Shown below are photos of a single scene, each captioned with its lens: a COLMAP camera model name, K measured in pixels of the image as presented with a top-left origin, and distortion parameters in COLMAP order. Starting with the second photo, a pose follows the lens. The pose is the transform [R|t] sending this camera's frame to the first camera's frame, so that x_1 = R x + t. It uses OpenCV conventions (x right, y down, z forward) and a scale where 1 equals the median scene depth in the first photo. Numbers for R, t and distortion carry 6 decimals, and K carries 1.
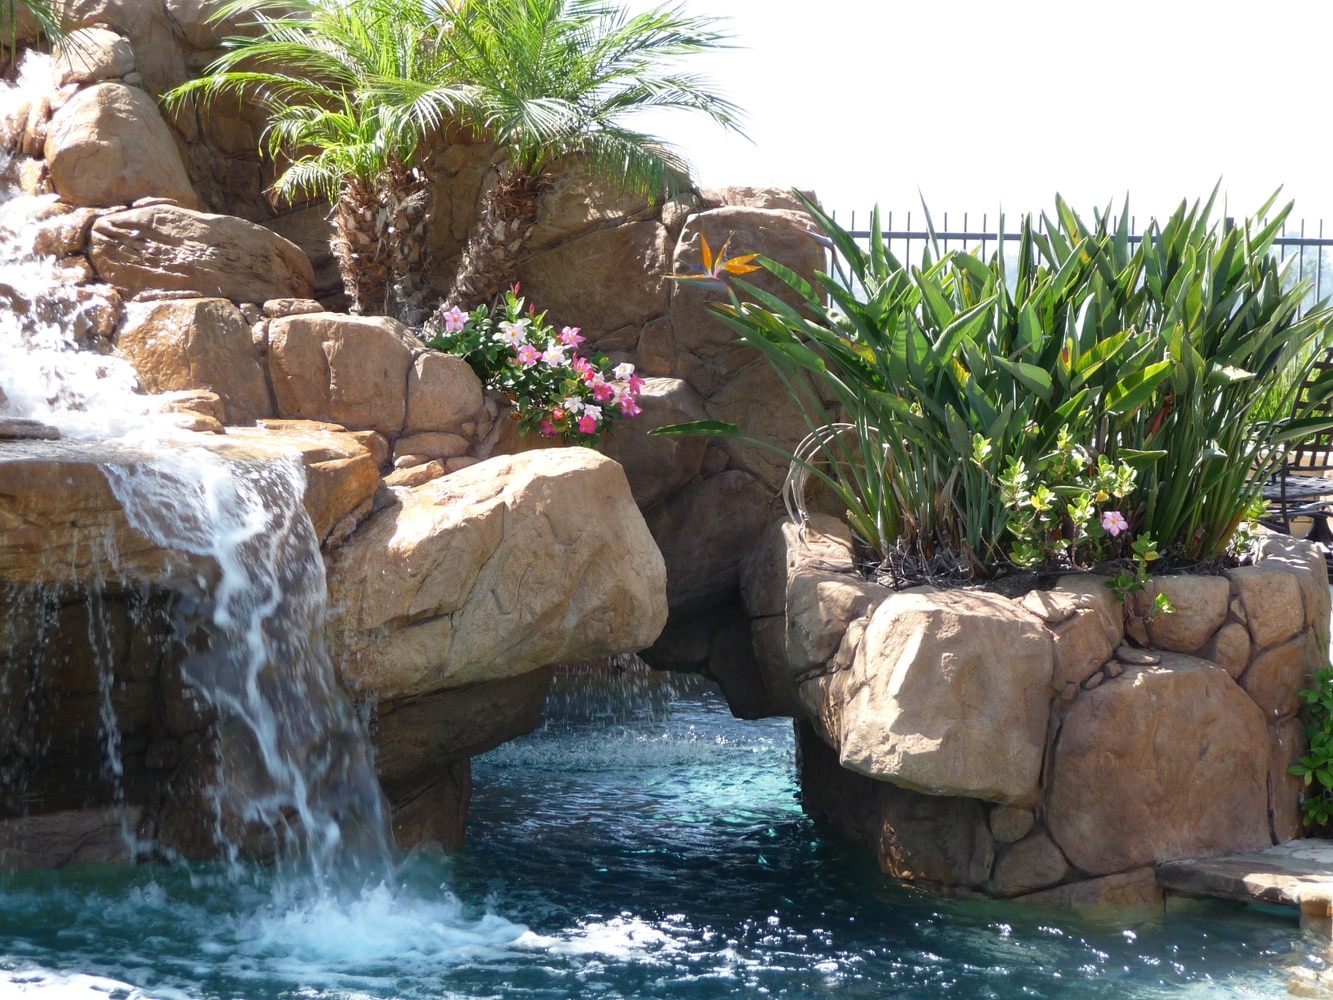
lens RADIAL K [[3993.7, 0, 666.0], [0, 3993.7, 498.9], [0, 0, 1]] dist [0.251773, 0.000000]
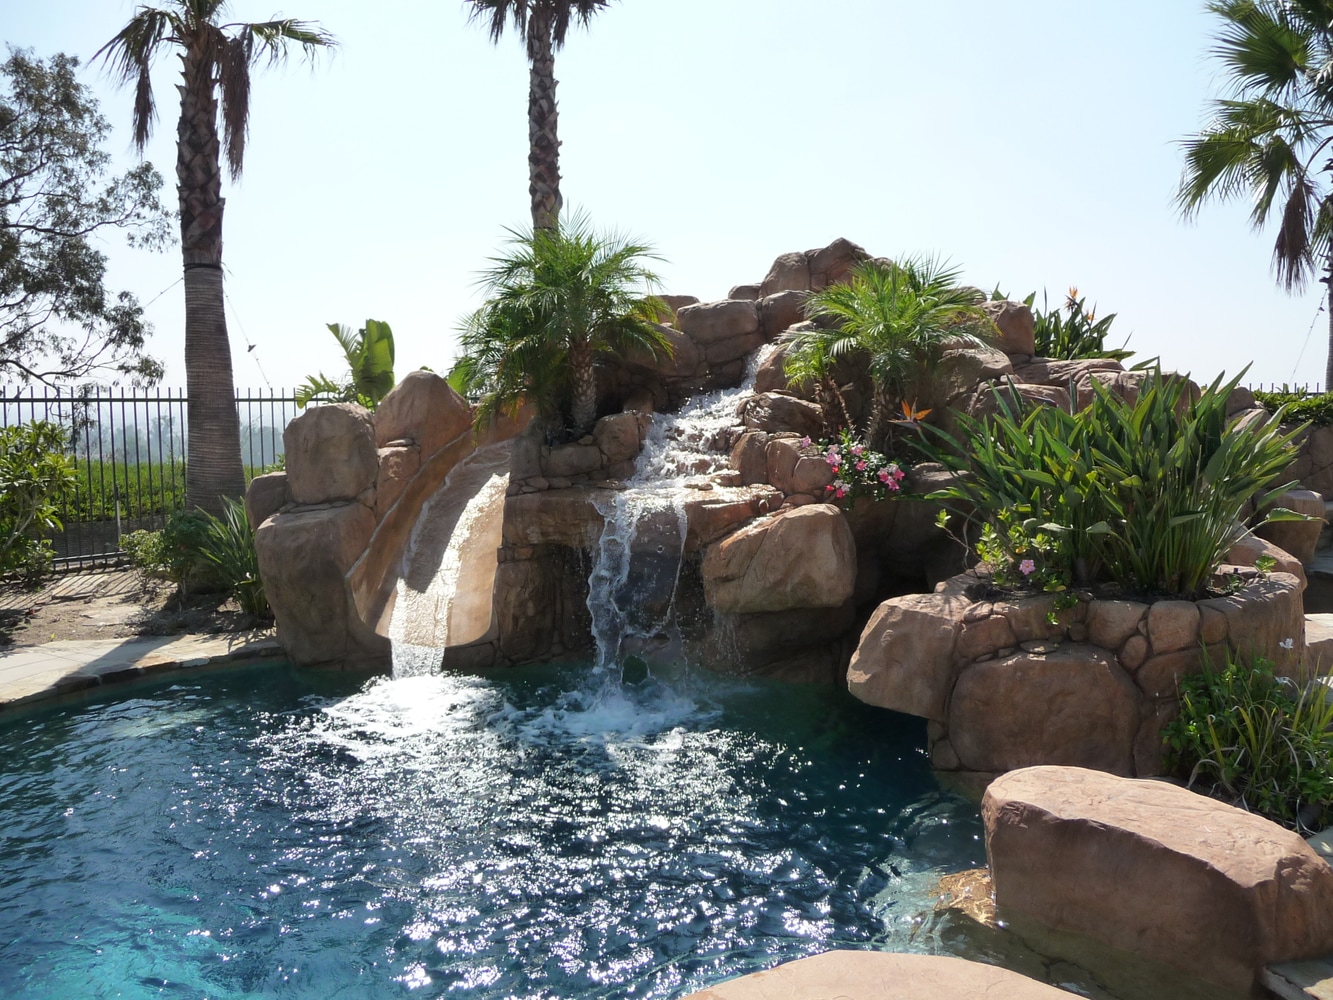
lens RADIAL K [[1123.0, 0, 666.6], [0, 1123.0, 503.3], [0, 0, 1]] dist [-0.000829, 0.003337]
pose [[0.601013, 0.054972, -0.797346, 0.395770], [-0.041233, 0.998436, 0.037755, -0.032268], [0.798175, 0.010186, 0.602340, 0.590693]]
